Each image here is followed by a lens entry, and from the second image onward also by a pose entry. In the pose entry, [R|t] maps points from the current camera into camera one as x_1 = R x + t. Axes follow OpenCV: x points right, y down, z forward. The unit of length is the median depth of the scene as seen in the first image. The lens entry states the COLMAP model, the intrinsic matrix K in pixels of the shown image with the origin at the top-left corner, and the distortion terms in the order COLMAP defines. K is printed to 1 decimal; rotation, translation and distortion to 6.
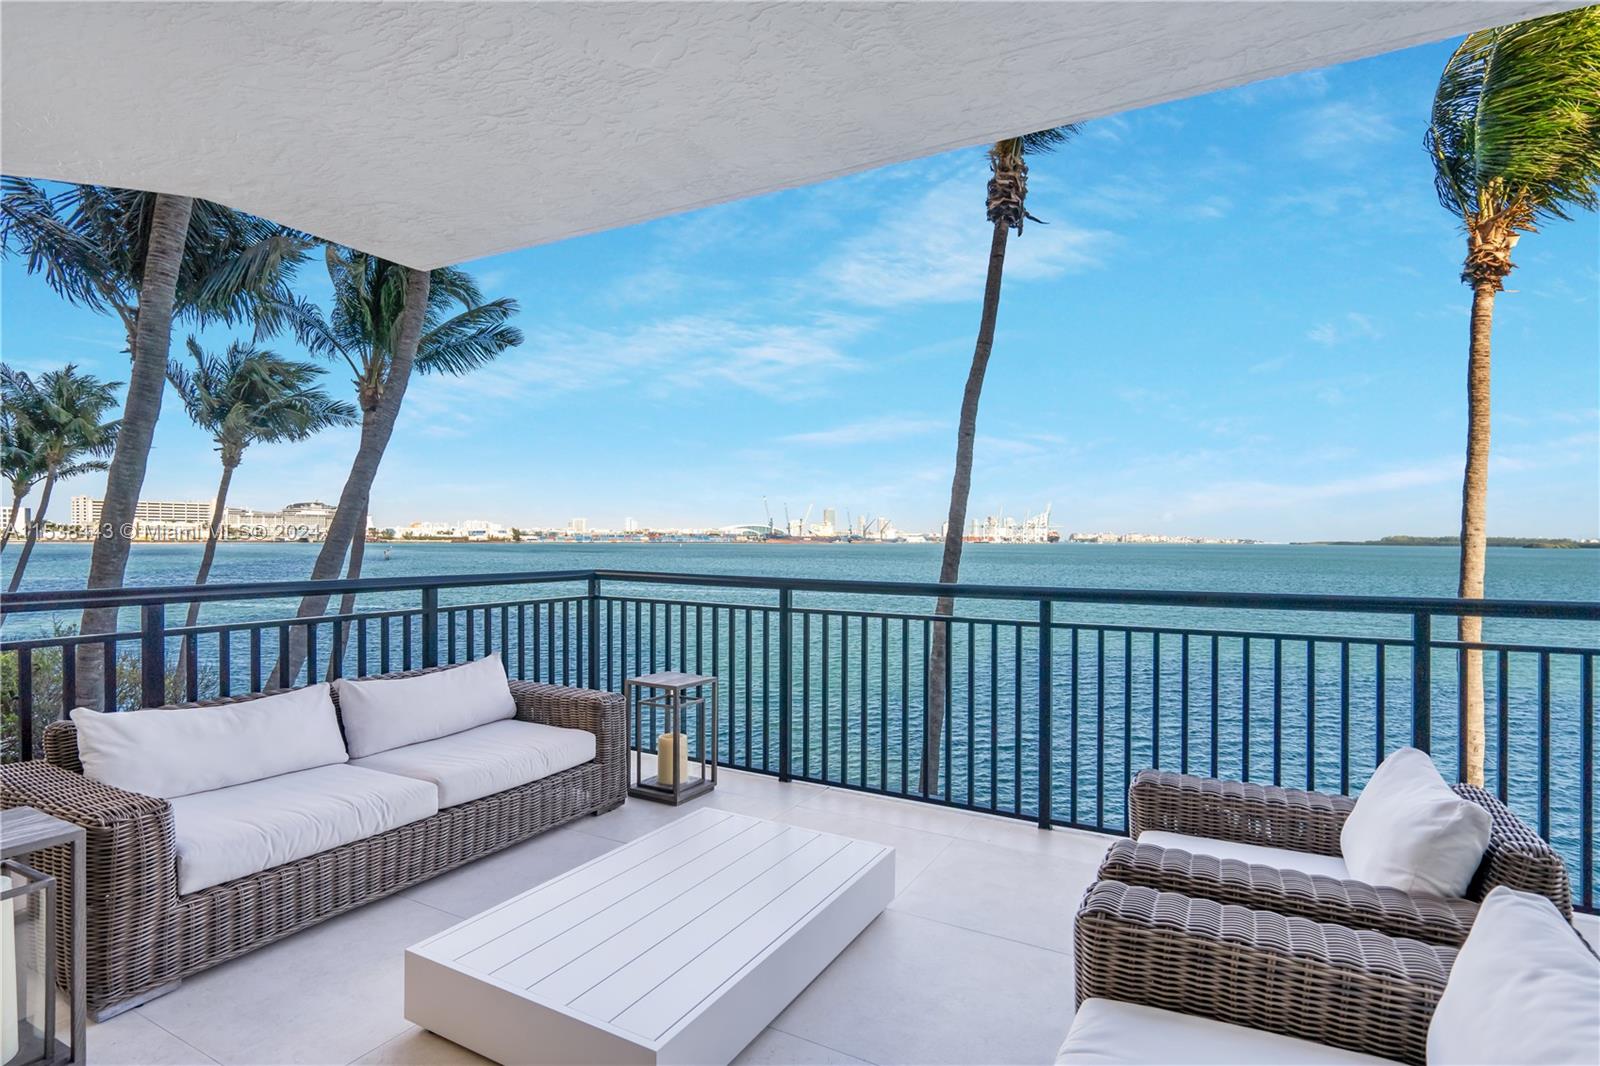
lens RADIAL K [[812.0, 0, 800.9], [0, 812.0, 536.4], [0, 0, 1]] dist [-0.001694, -0.001063]
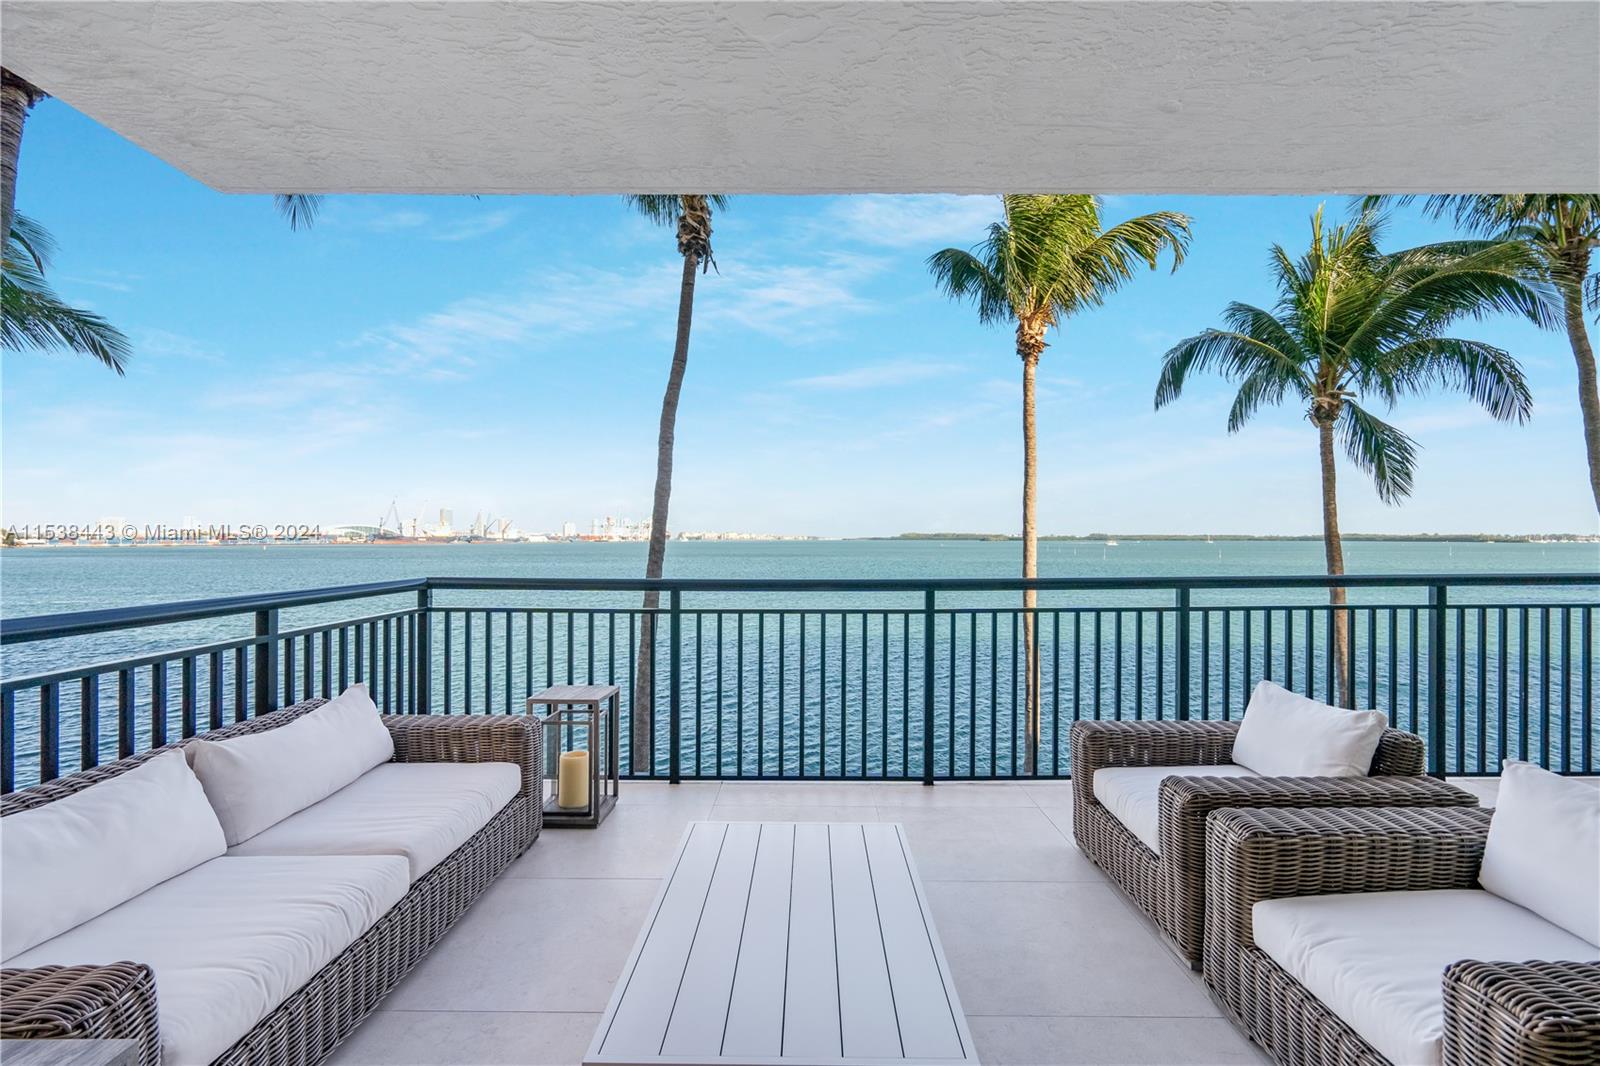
lens RADIAL K [[734.5, 0, 801.2], [0, 734.5, 528.8], [0, 0, 1]] dist [-0.009508, -0.000583]
pose [[0.878021, -0.003183, 0.478612, -0.330230], [0.007329, 0.999950, -0.006795, -0.004713], [-0.478567, 0.009474, 0.878000, 0.136391]]
